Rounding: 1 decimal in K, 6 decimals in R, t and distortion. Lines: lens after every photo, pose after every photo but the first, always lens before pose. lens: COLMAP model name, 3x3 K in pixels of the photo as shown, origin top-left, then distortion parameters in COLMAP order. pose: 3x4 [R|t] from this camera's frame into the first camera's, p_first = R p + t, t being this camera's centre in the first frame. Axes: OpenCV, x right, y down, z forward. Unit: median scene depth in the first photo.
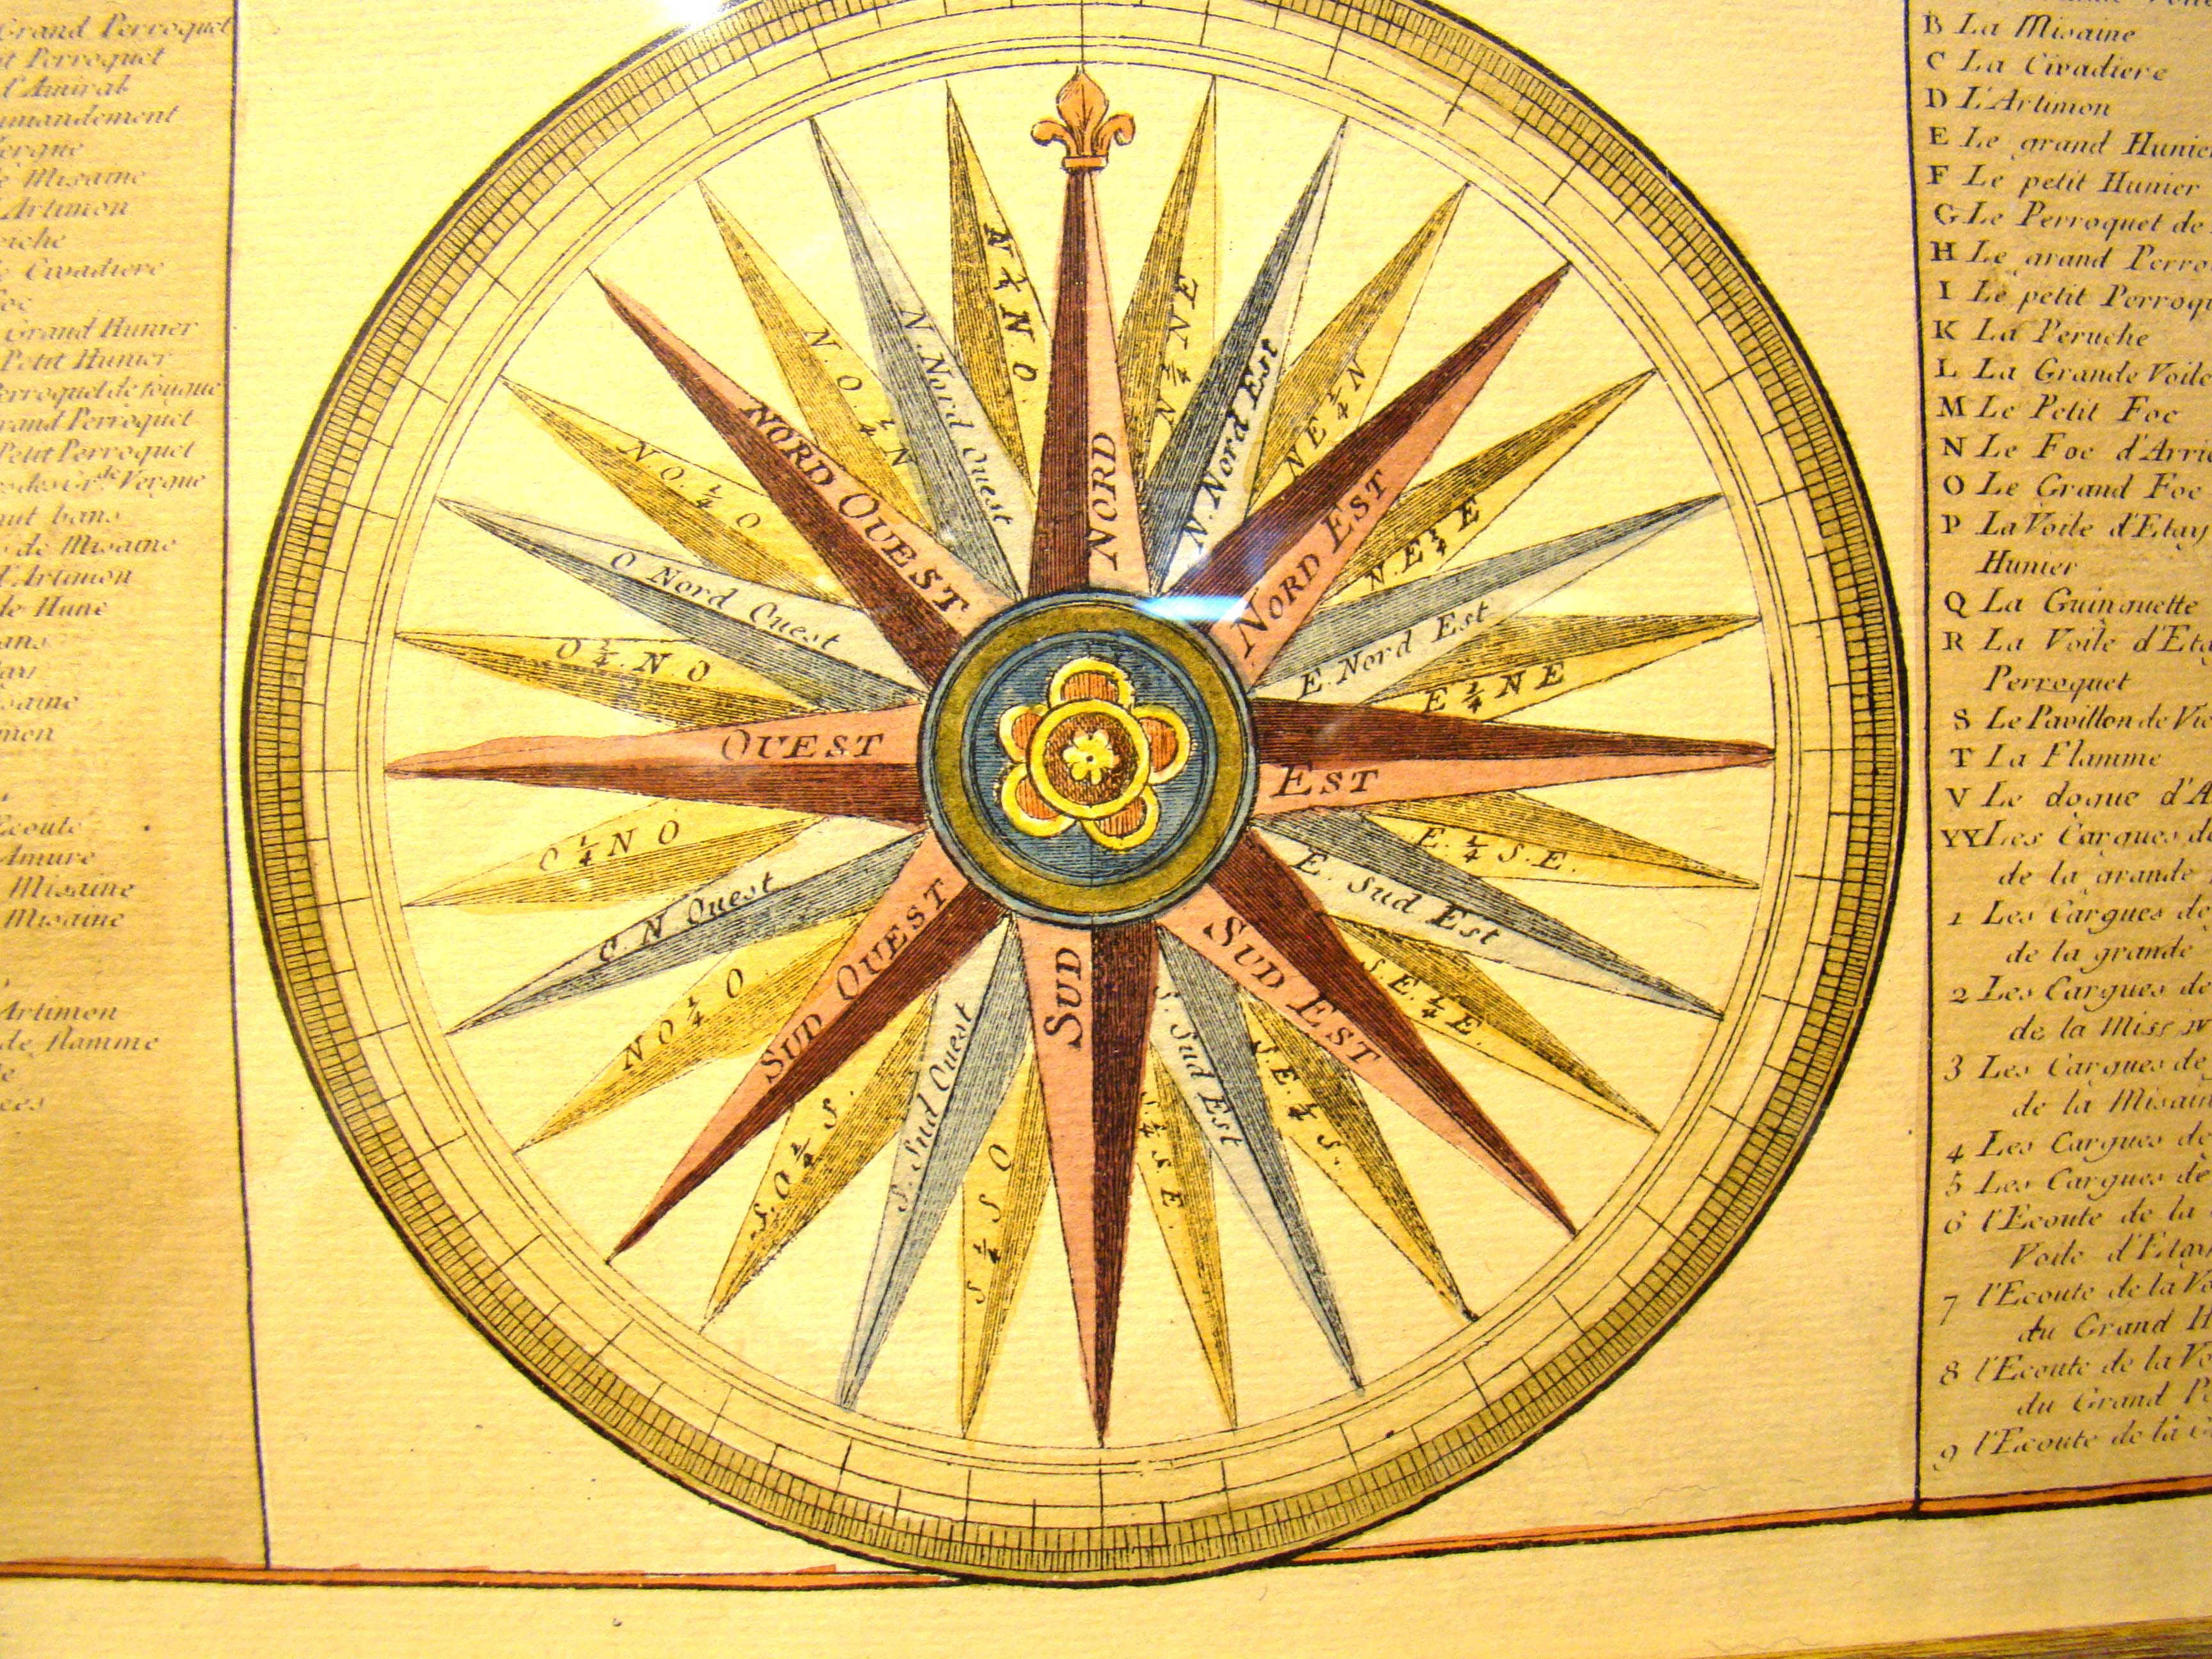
lens RADIAL K [[1912.5, 0, 1105.6], [0, 1912.5, 822.4], [0, 0, 1]] dist [-0.151102, 0.025470]
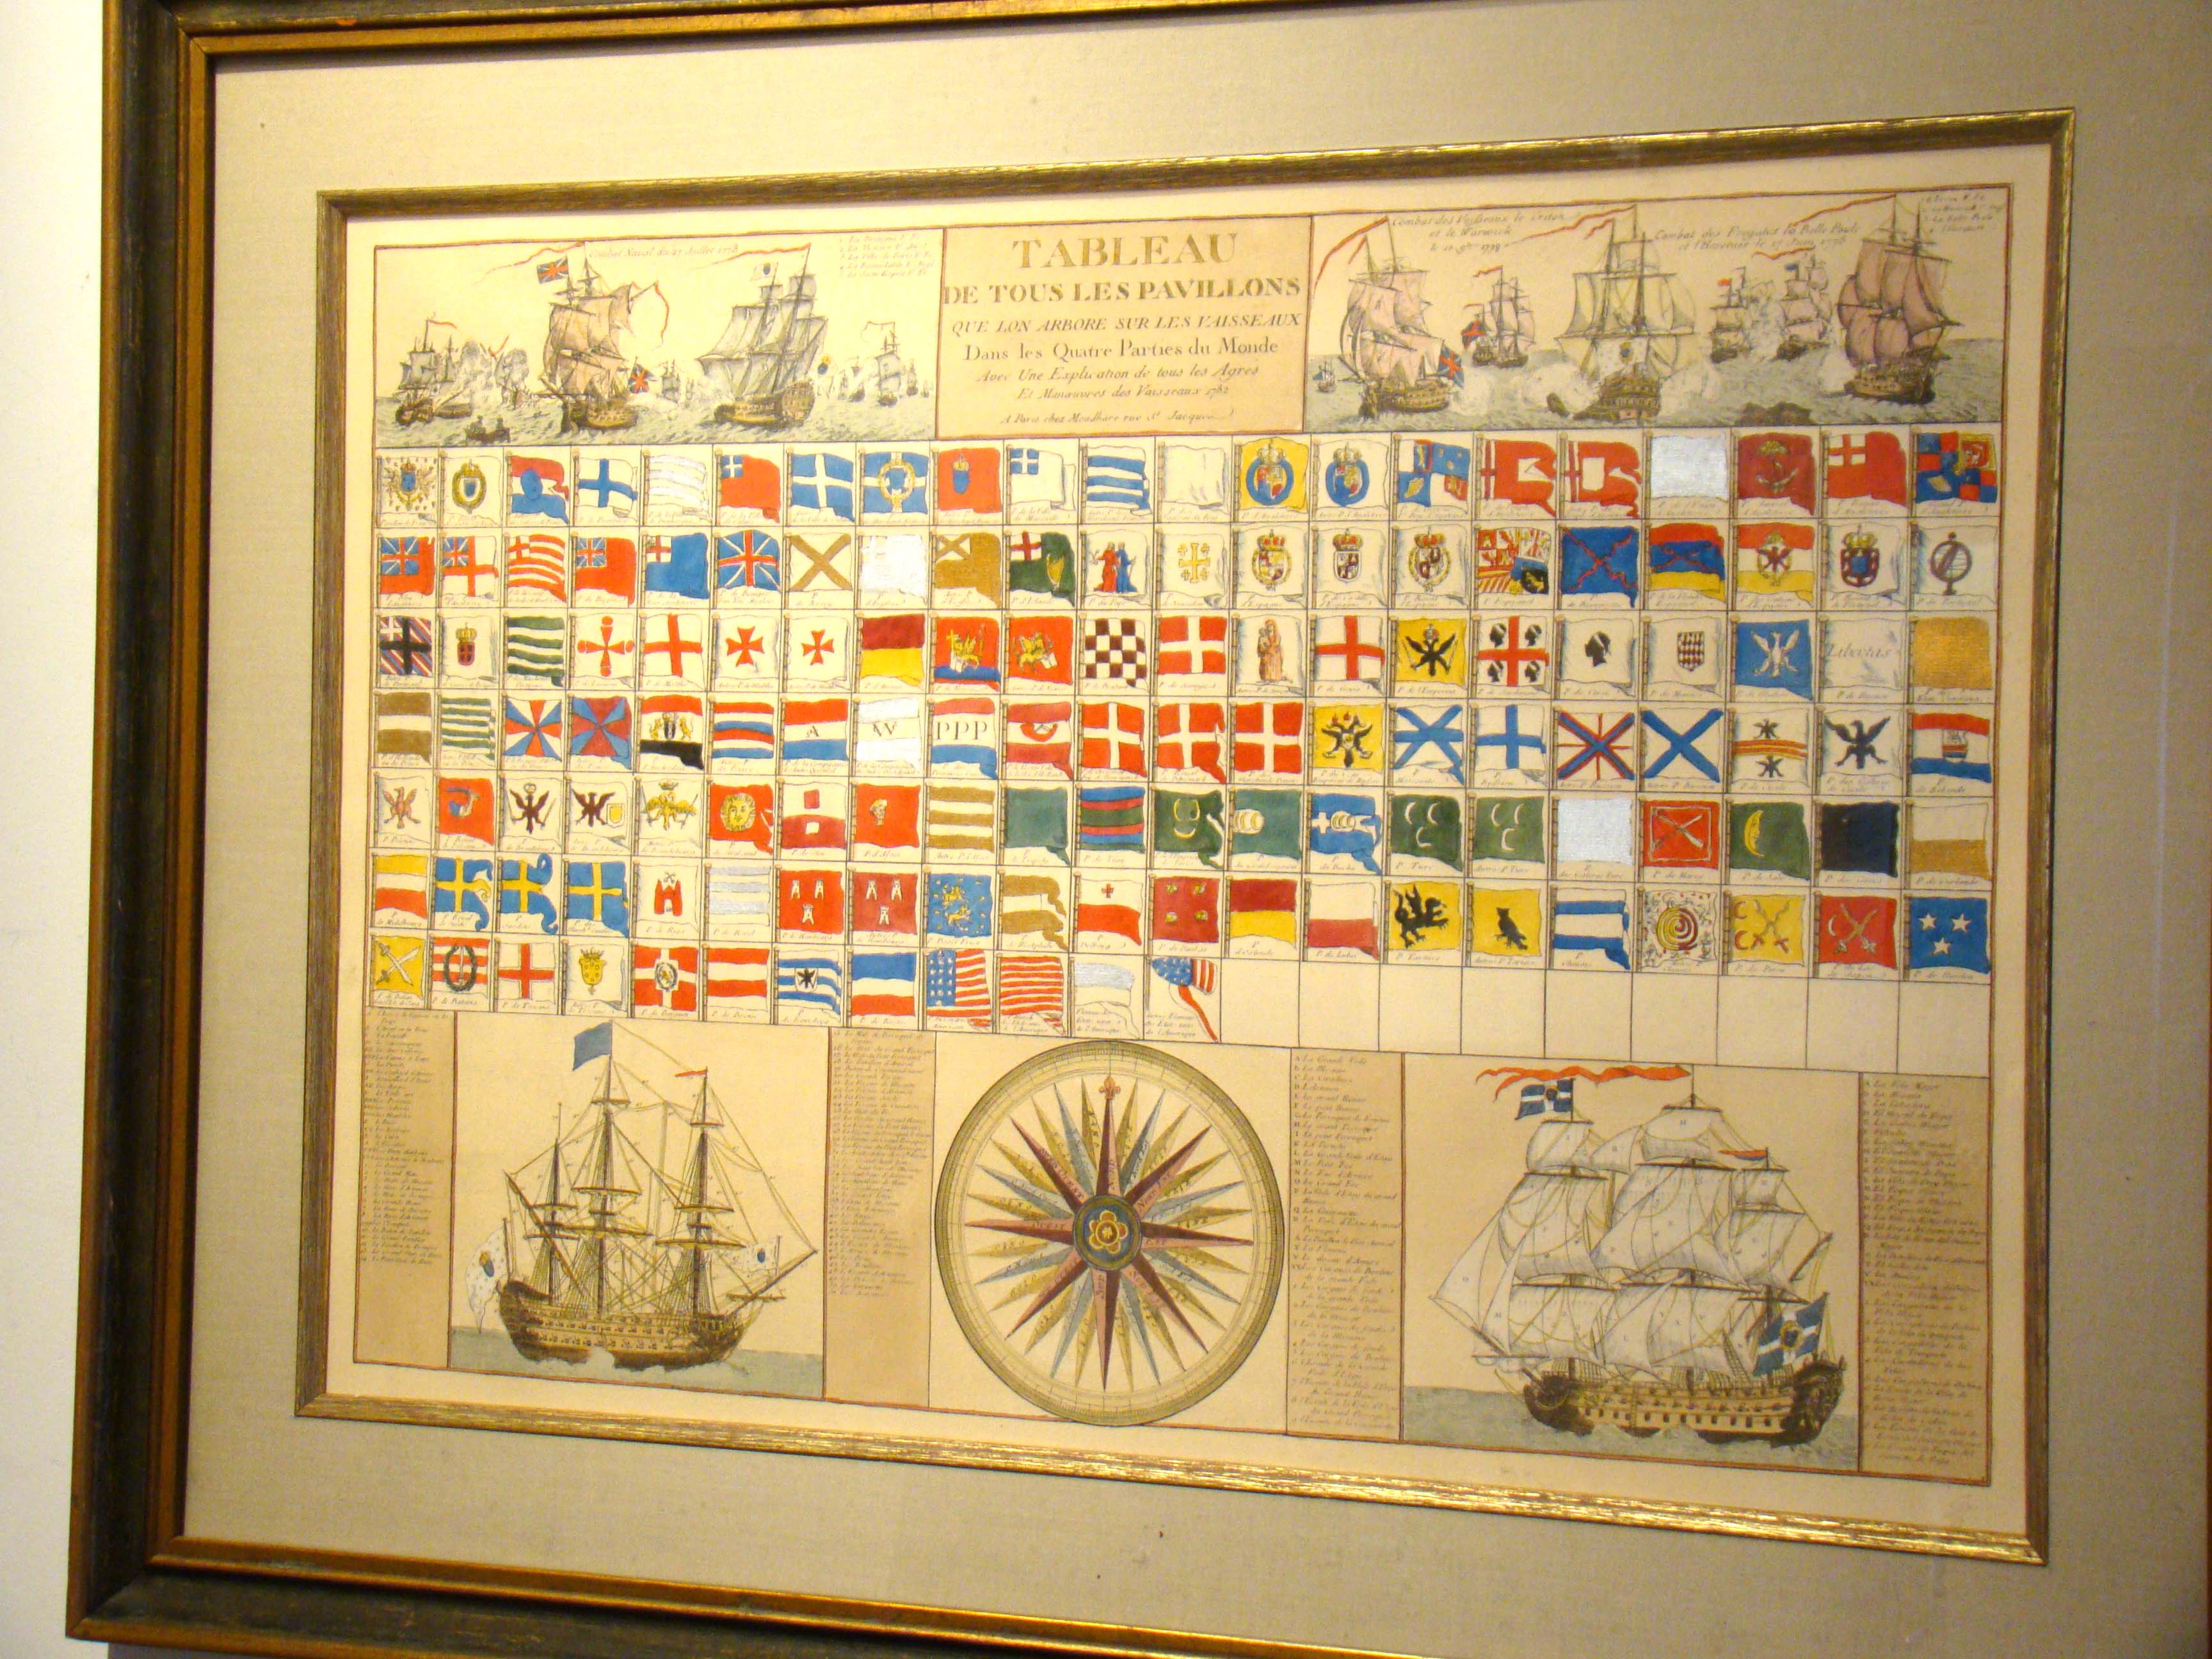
lens RADIAL K [[4433.9, 0, 1107.0], [0, 4433.9, 828.3], [0, 0, 1]] dist [0.322265, 0.000000]
pose [[0.890034, 0.031173, -0.454828, 4.675561], [-0.037552, 0.999282, -0.004995, -0.924677], [0.454346, 0.021525, 0.890565, -8.249689]]
